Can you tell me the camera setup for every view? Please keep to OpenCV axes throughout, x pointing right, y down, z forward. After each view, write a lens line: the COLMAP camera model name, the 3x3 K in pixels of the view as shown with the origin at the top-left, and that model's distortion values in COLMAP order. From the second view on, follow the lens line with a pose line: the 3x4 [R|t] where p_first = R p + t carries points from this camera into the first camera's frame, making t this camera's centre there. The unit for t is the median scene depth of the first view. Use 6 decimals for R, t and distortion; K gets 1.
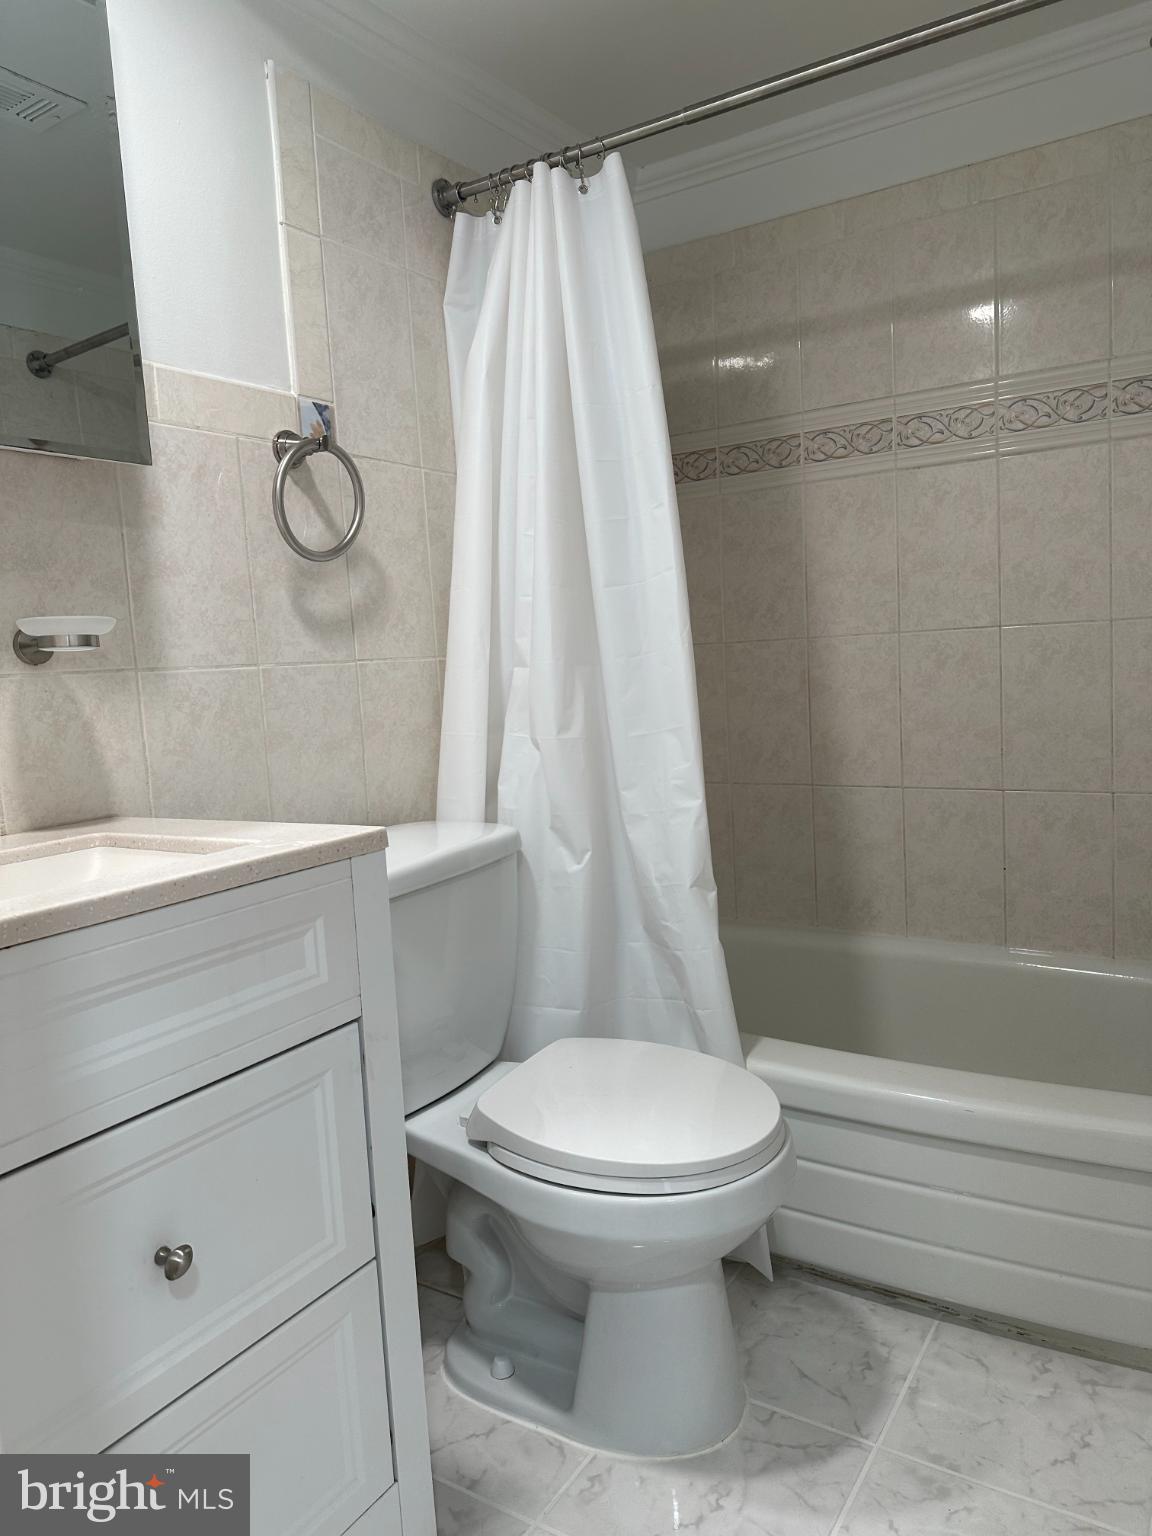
lens RADIAL K [[1057.0, 0, 576.0], [0, 1057.0, 768.0], [0, 0, 1]] dist [0.051455, -0.040518]
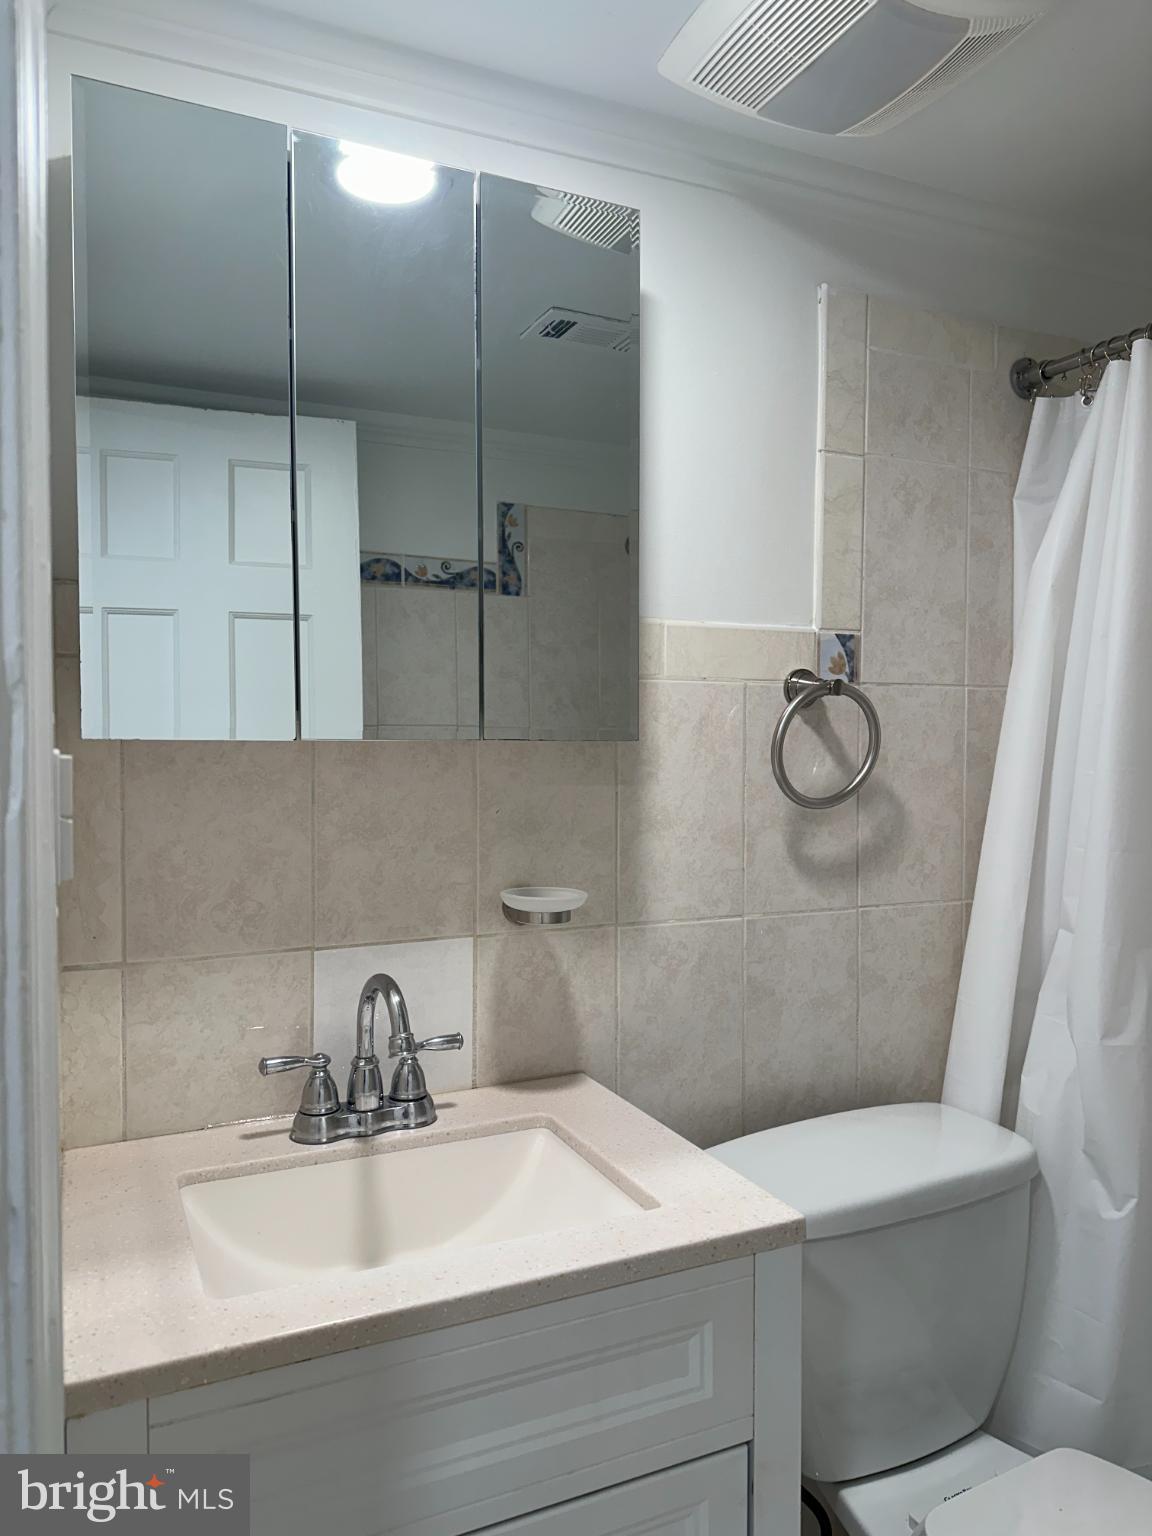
lens RADIAL K [[1058.3, 0, 584.1], [0, 1058.3, 772.0], [0, 0, 1]] dist [0.091377, -0.110498]
pose [[0.847084, 0.075268, -0.526102, 0.066826], [-0.104213, 0.994227, -0.025552, -0.179540], [0.521142, 0.076471, 0.850037, 0.106452]]
